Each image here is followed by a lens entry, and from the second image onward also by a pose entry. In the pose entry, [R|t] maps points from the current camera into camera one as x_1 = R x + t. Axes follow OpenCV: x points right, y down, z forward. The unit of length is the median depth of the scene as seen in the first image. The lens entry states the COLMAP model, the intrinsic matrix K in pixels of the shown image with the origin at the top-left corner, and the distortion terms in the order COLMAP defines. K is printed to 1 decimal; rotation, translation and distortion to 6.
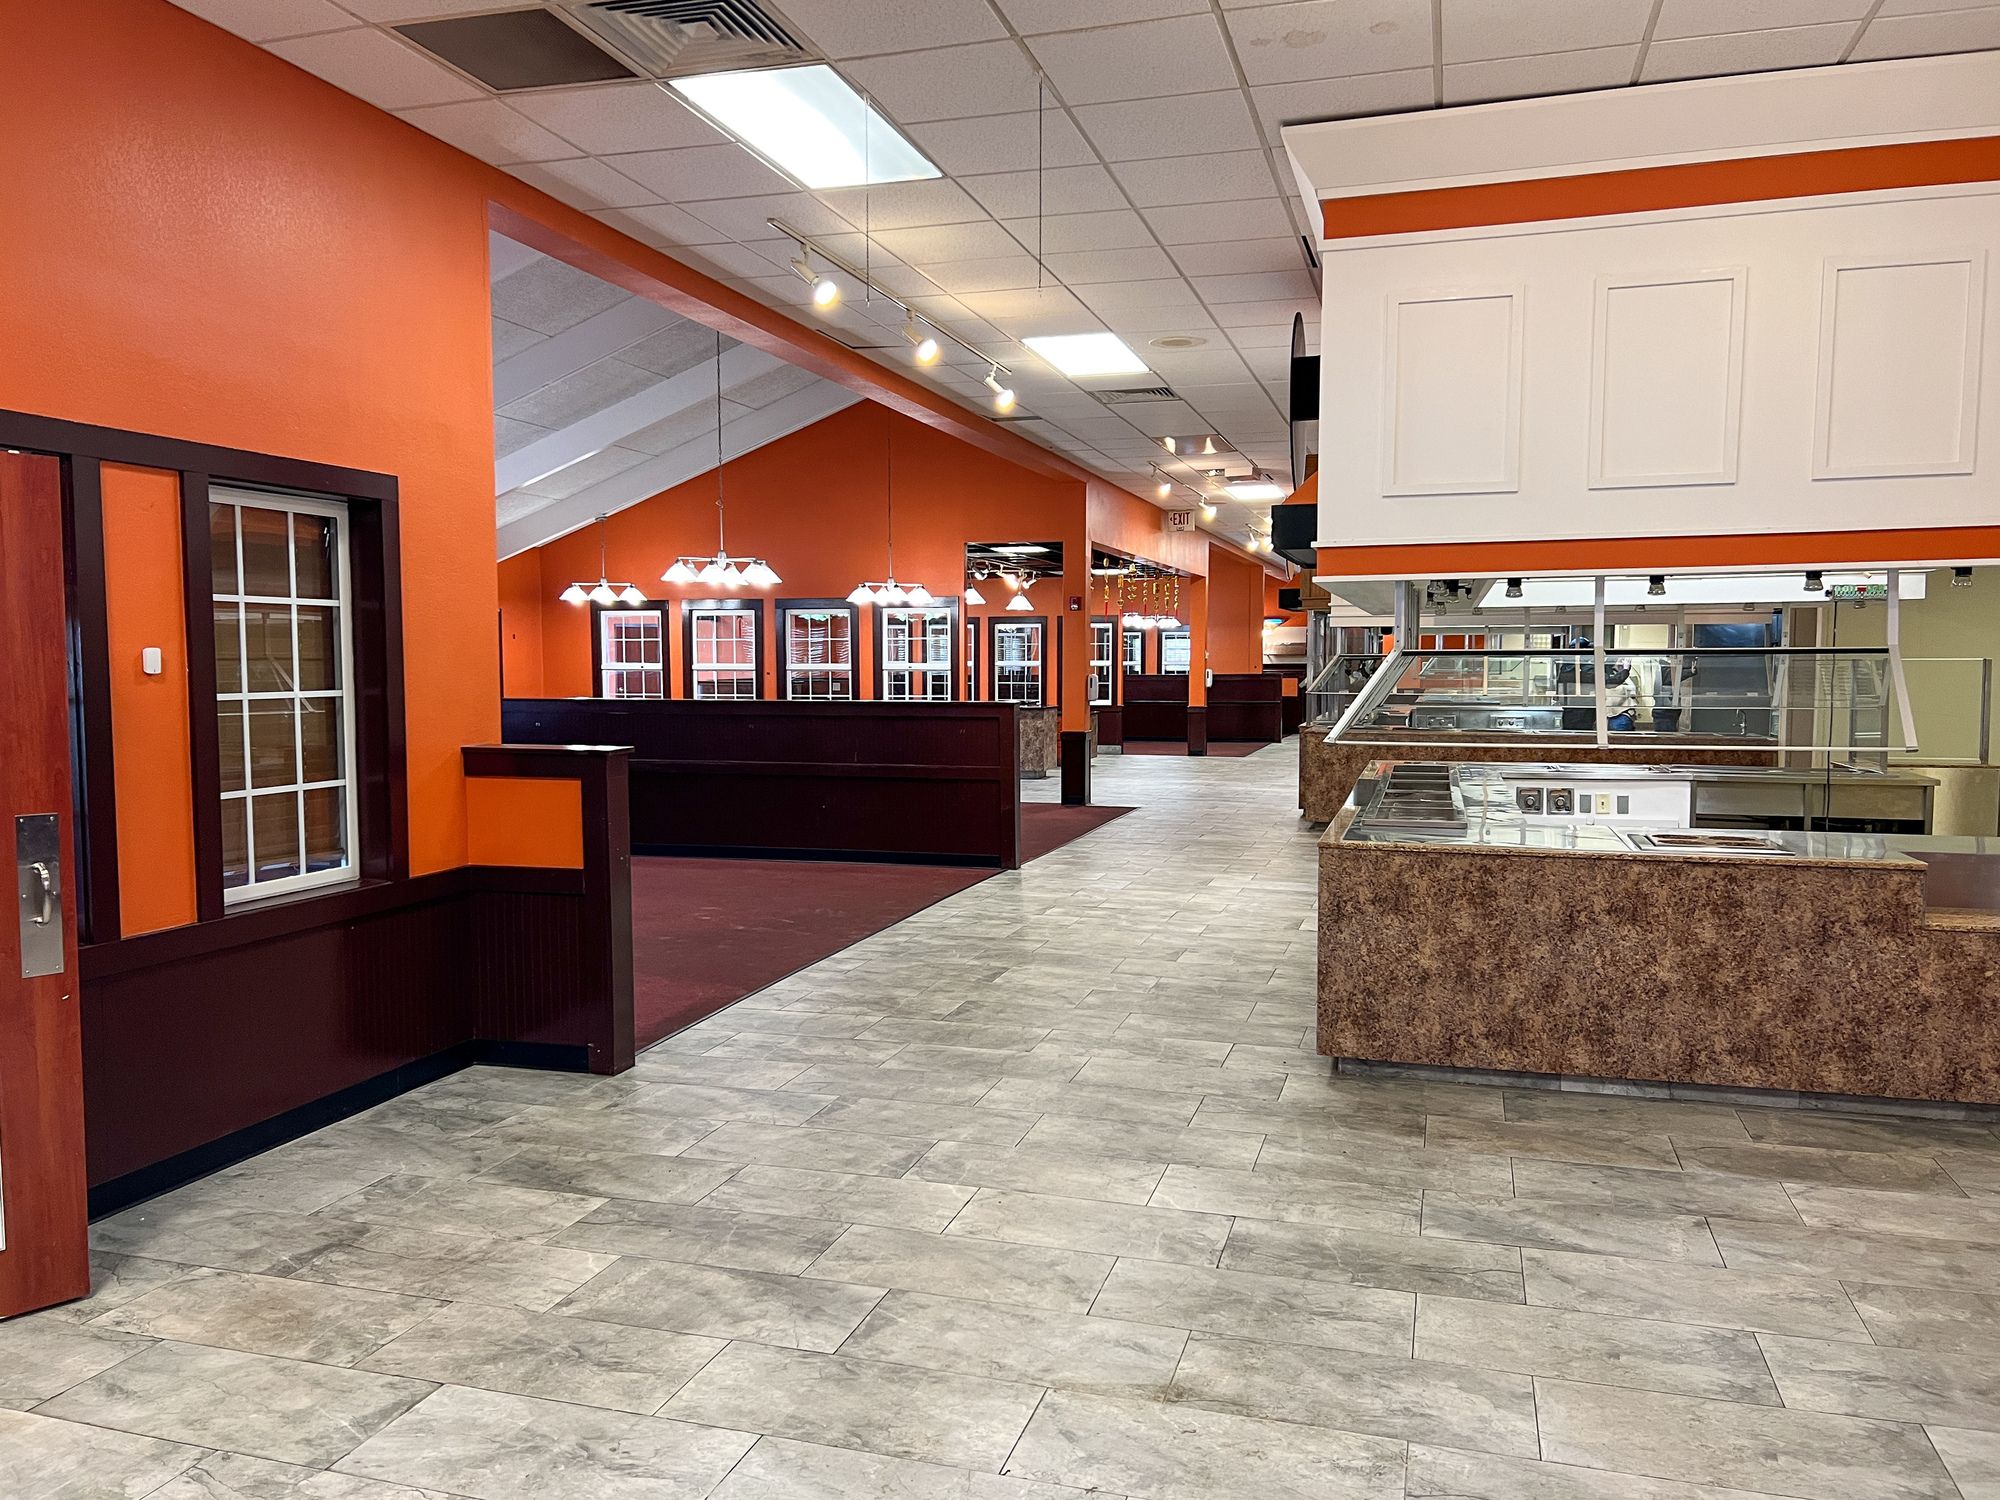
lens RADIAL K [[1535.2, 0, 1000.0], [0, 1535.2, 750.0], [0, 0, 1]] dist [0.053057, -0.060116]
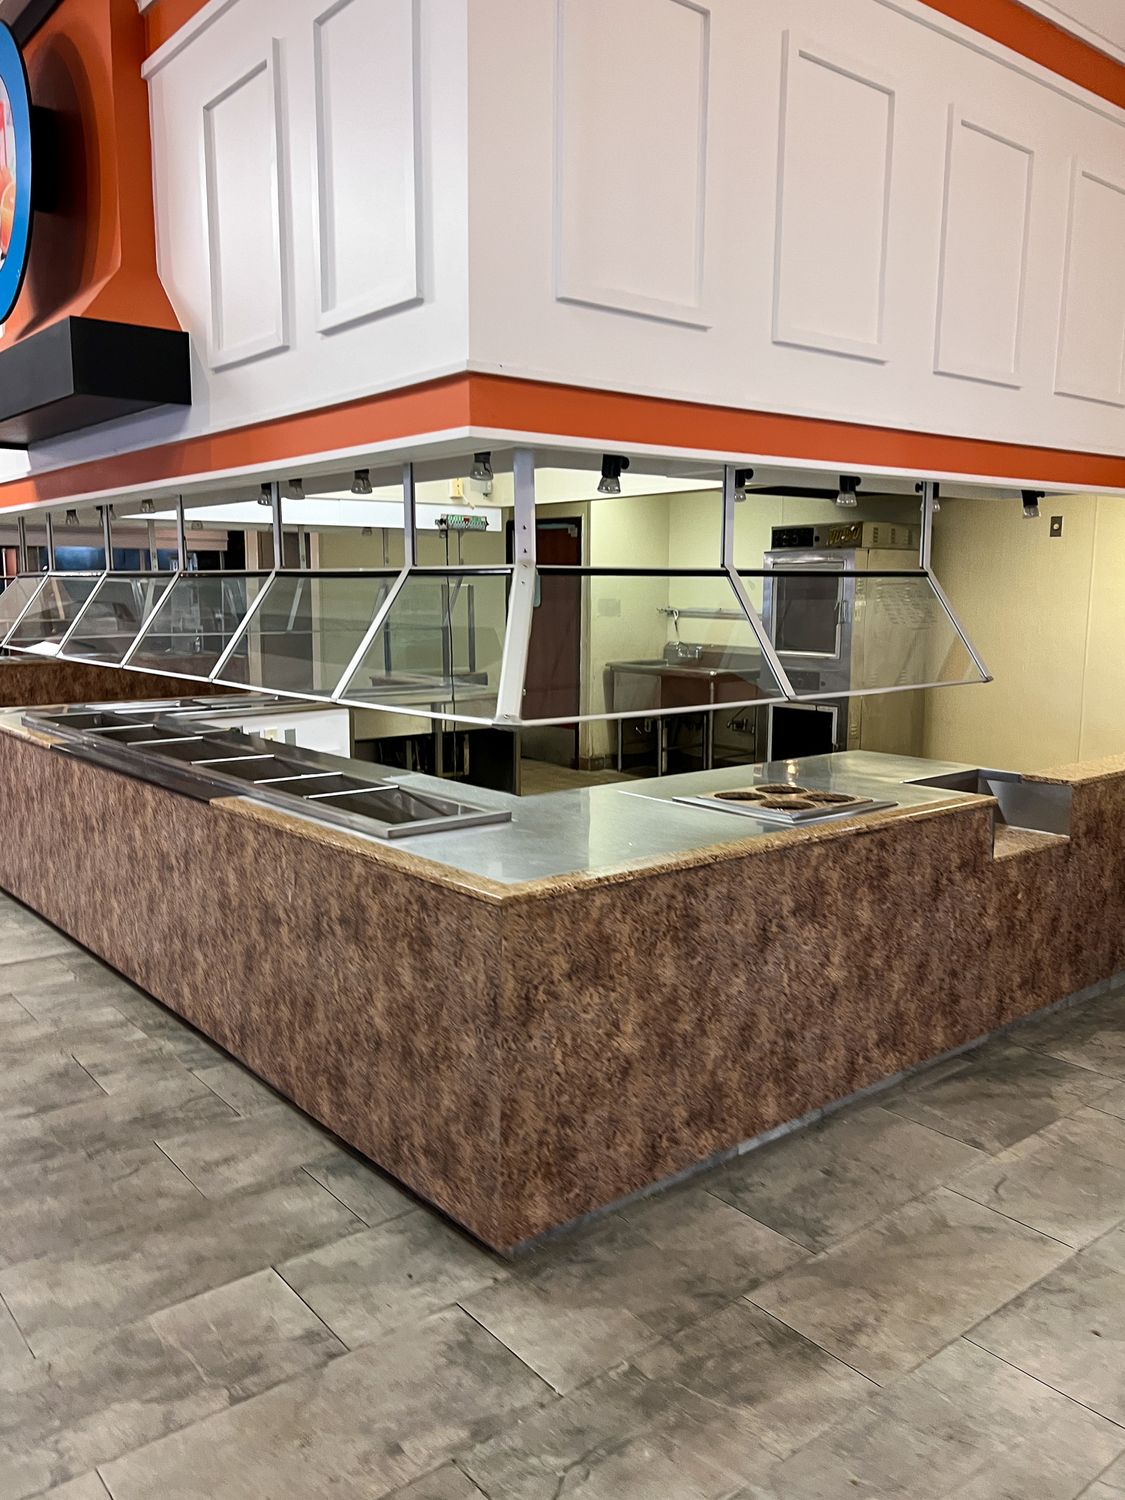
lens RADIAL K [[1151.4, 0, 562.9], [0, 1151.4, 730.8], [0, 0, 1]] dist [0.053057, -0.060116]
pose [[0.556554, -0.098875, 0.824907, -0.133653], [0.042533, 0.994982, 0.090564, -0.041755], [-0.829722, -0.015318, 0.557967, 0.770626]]
